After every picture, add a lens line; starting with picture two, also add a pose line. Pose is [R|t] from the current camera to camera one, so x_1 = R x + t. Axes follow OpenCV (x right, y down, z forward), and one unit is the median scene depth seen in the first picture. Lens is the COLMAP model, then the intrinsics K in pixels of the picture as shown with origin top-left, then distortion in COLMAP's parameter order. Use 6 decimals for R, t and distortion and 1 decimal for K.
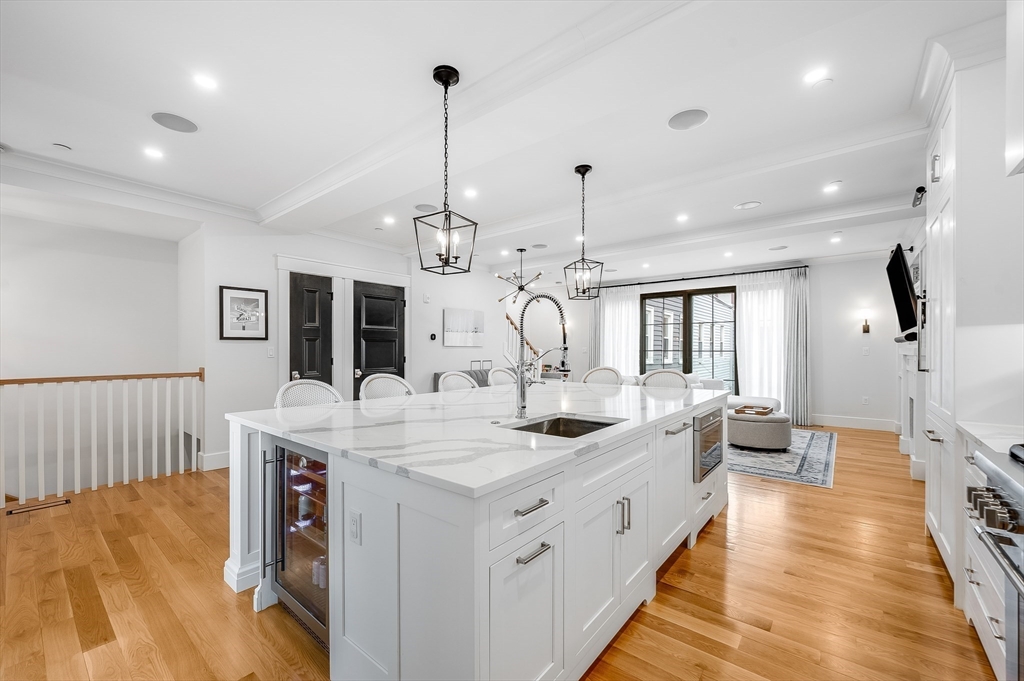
lens RADIAL K [[409.1, 0, 513.1], [0, 409.1, 342.8], [0, 0, 1]] dist [-0.001488, -0.000211]
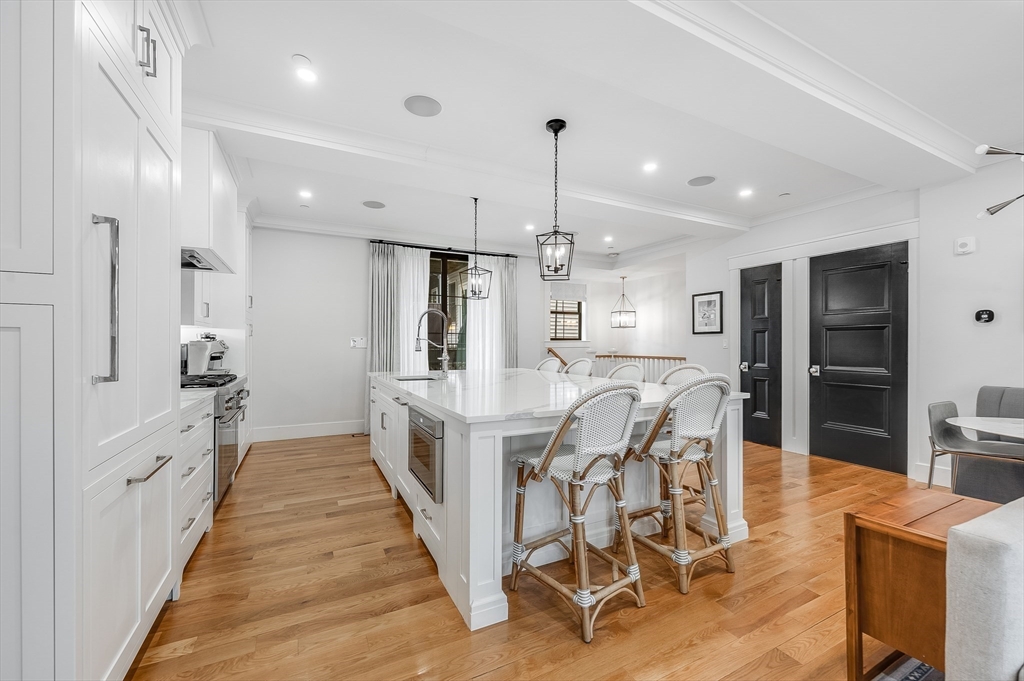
lens RADIAL K [[409.1, 0, 513.1], [0, 409.1, 342.8], [0, 0, 1]] dist [-0.001488, -0.000211]
pose [[-0.408202, -0.001757, -0.912890, 0.651401], [0.012158, 0.999899, -0.007361, 0.019534], [0.912811, -0.014104, -0.408140, 0.848185]]
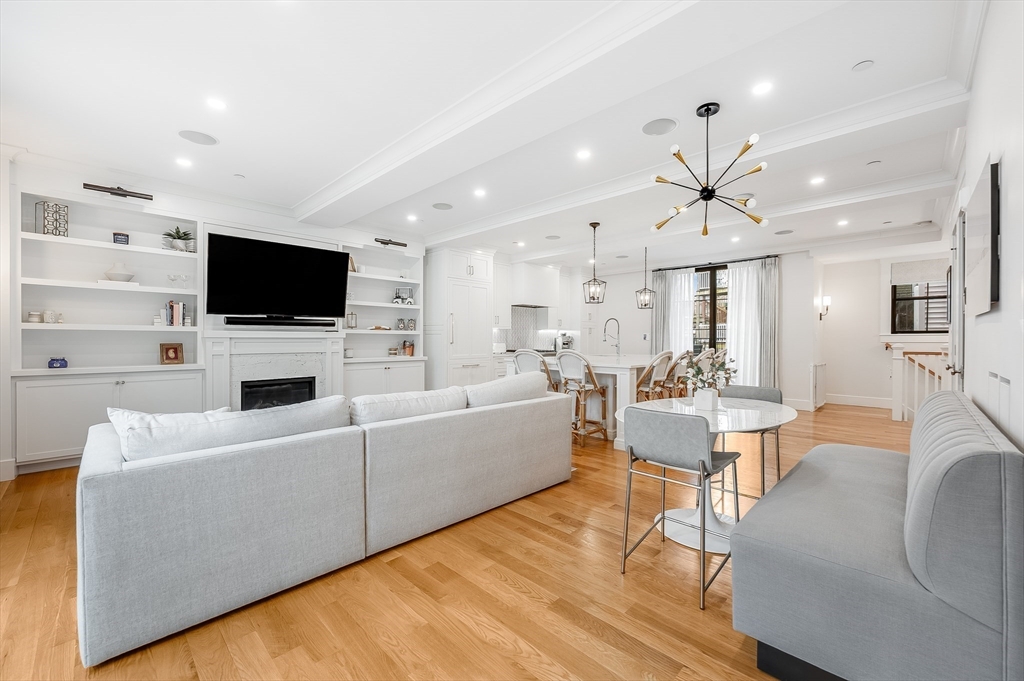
lens RADIAL K [[409.1, 0, 513.1], [0, 409.1, 342.8], [0, 0, 1]] dist [-0.001488, -0.000211]
pose [[-0.995567, -0.002949, 0.094009, 0.227130], [-0.003354, 0.999986, -0.004148, 0.040220], [-0.093996, -0.004445, -0.995563, 1.784157]]
